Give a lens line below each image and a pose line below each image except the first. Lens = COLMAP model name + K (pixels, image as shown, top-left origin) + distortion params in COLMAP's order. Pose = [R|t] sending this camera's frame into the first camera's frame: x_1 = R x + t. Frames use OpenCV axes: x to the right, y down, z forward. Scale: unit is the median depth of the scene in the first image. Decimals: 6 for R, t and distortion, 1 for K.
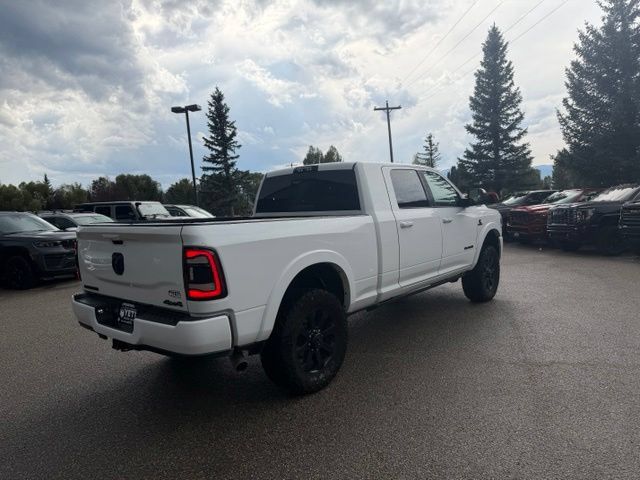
lens RADIAL K [[450.9, 0, 323.8], [0, 450.9, 254.4], [0, 0, 1]] dist [0.058824, -0.071029]
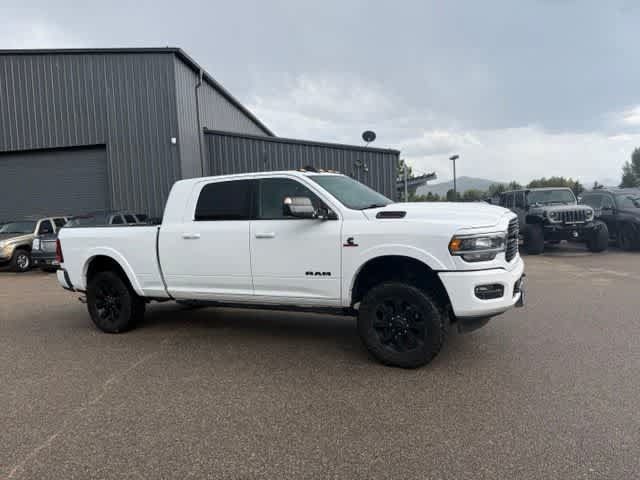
lens RADIAL K [[453.1, 0, 322.4], [0, 453.1, 248.7], [0, 0, 1]] dist [0.052661, -0.068693]
pose [[0.218492, 0.111692, -0.969426, 0.216907], [-0.069216, 0.992700, 0.098773, -0.027207], [0.973381, 0.045519, 0.224628, 0.174183]]
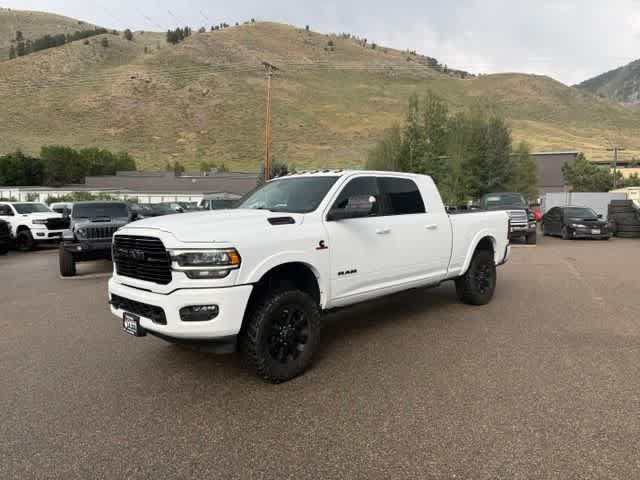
lens RADIAL K [[453.1, 0, 322.4], [0, 453.1, 248.7], [0, 0, 1]] dist [0.052661, -0.068693]
pose [[-0.994385, 0.053134, 0.091521, 0.008918], [0.070162, 0.978436, 0.194266, -0.045851], [-0.079226, 0.199597, -0.976670, 0.406968]]
